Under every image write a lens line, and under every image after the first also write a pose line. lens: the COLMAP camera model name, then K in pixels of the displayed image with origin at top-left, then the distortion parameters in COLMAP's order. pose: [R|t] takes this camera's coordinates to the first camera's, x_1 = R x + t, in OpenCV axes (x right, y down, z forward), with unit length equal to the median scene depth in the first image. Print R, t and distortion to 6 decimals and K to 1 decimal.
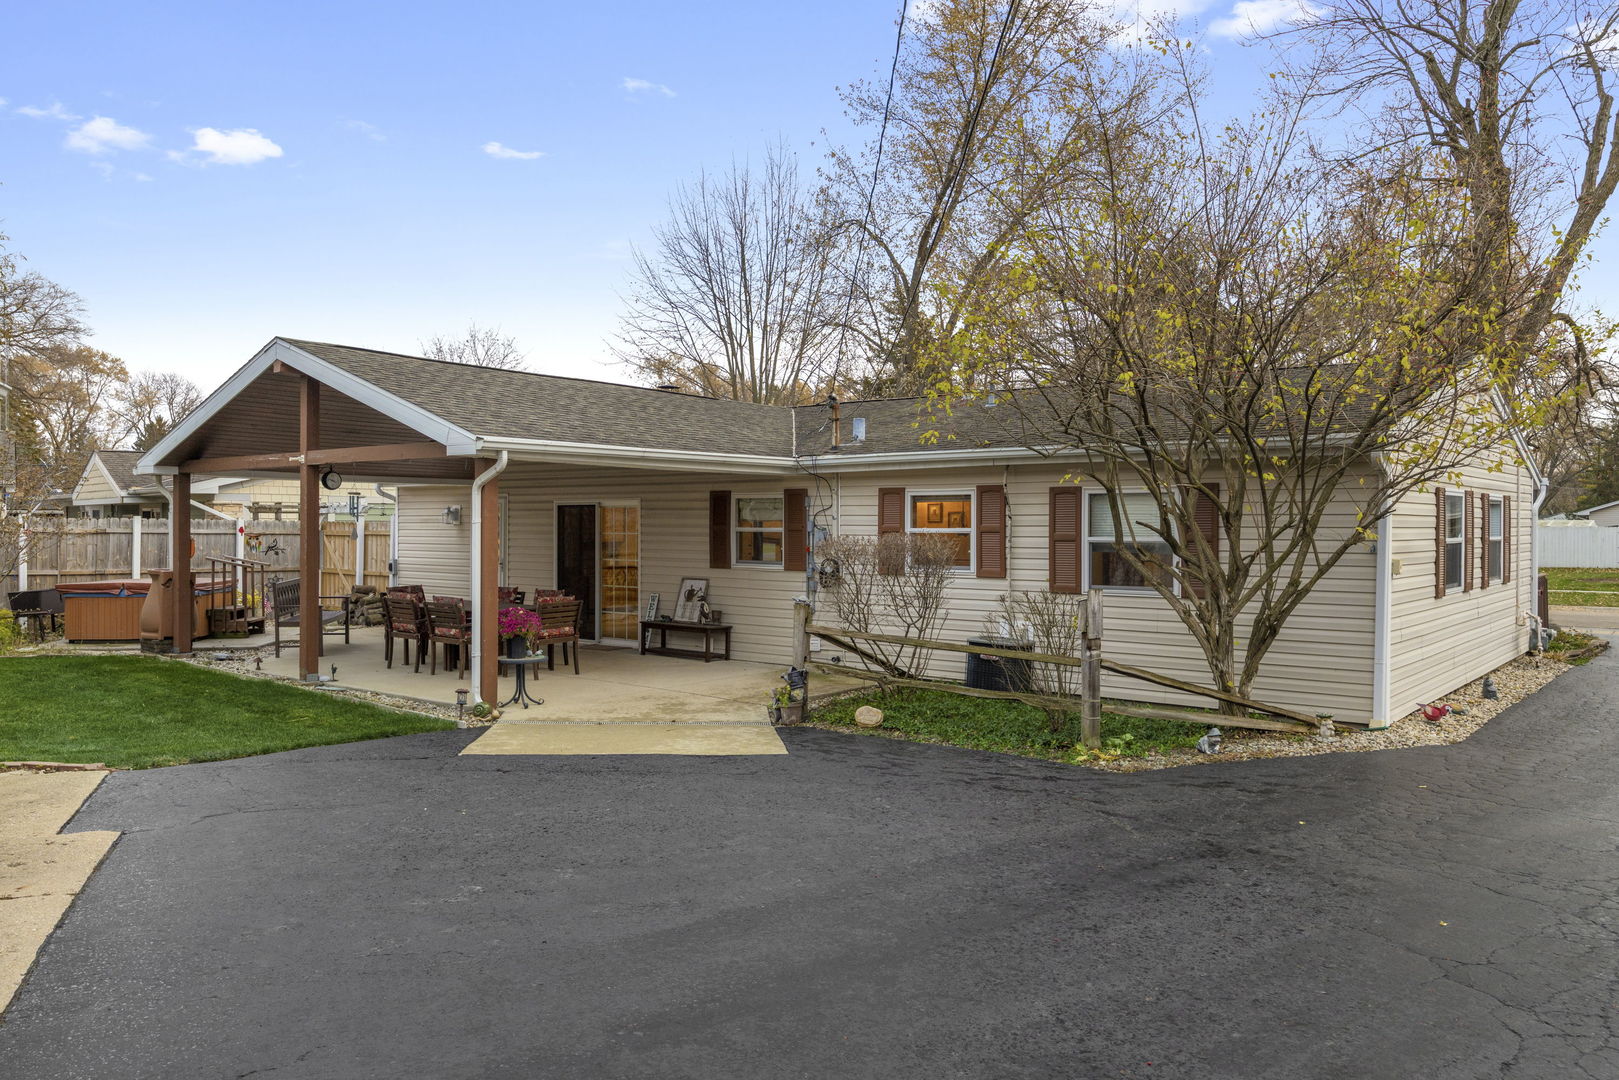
lens RADIAL K [[1229.2, 0, 811.6], [0, 1229.2, 535.0], [0, 0, 1]] dist [-0.000325, 0.005424]
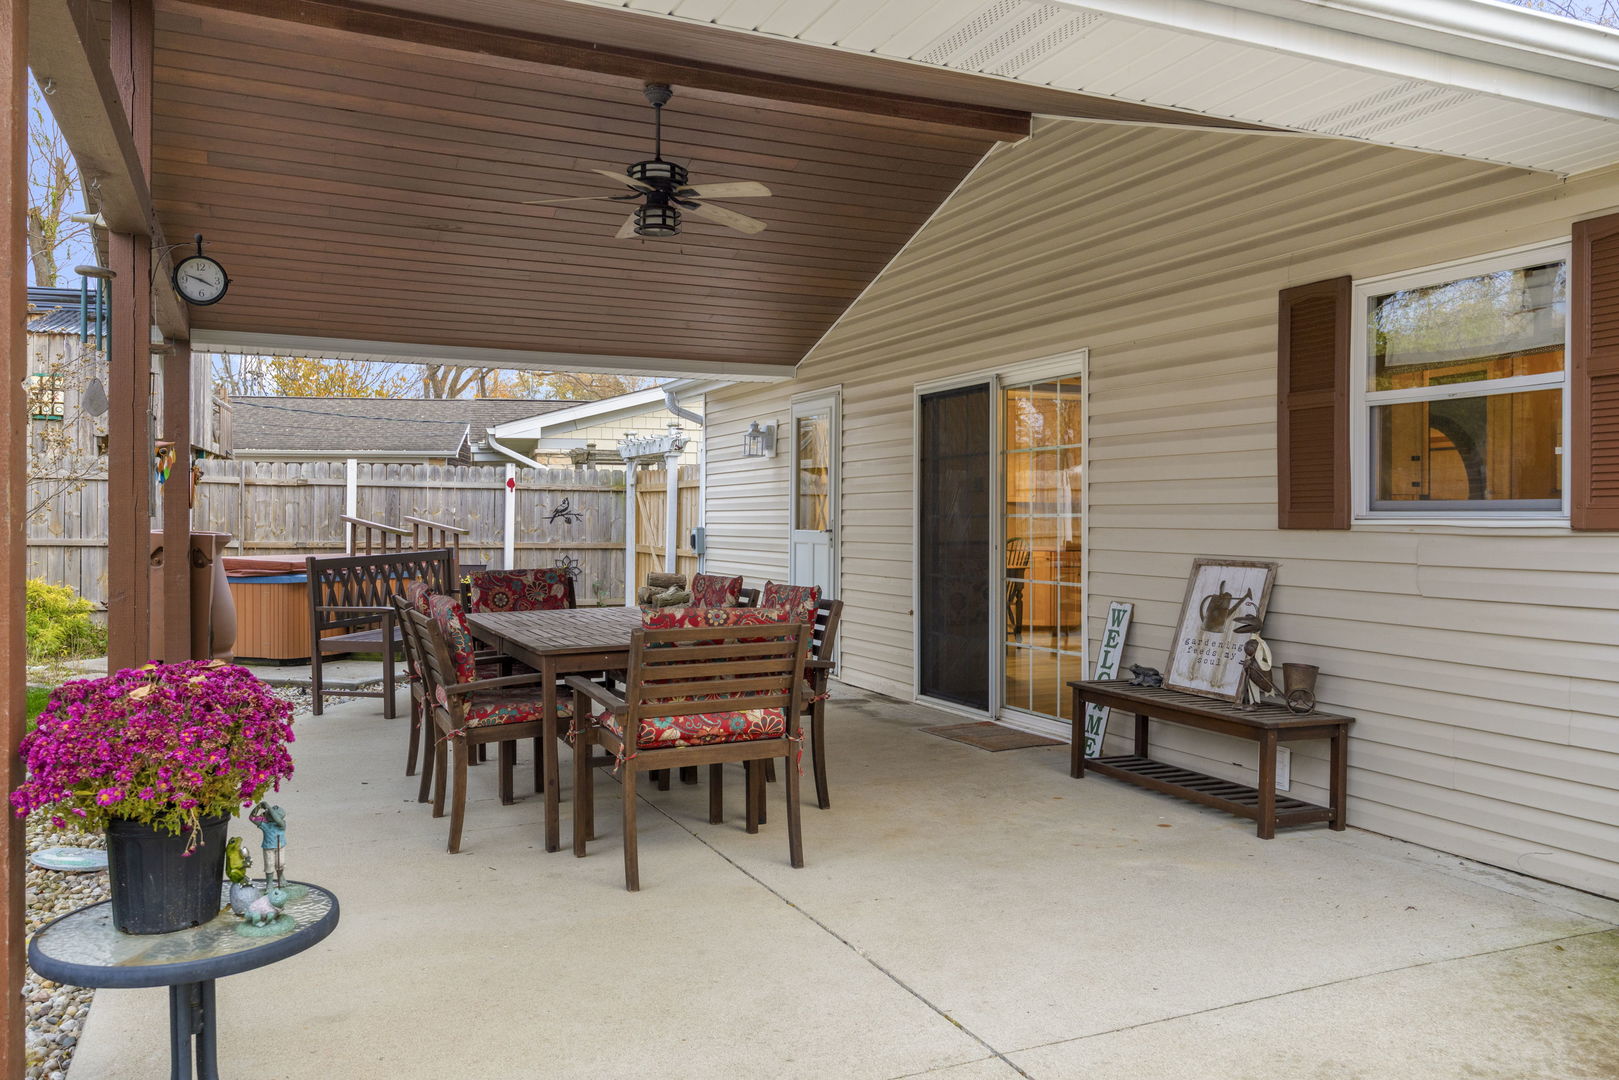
lens RADIAL K [[1229.2, 0, 813.5], [0, 1229.2, 532.2], [0, 0, 1]] dist [-0.000325, 0.005424]
pose [[0.888460, 0.002497, -0.458947, -0.042985], [-0.004043, 0.999989, -0.002387, 0.028552], [0.458936, 0.003976, 0.888461, 0.651839]]
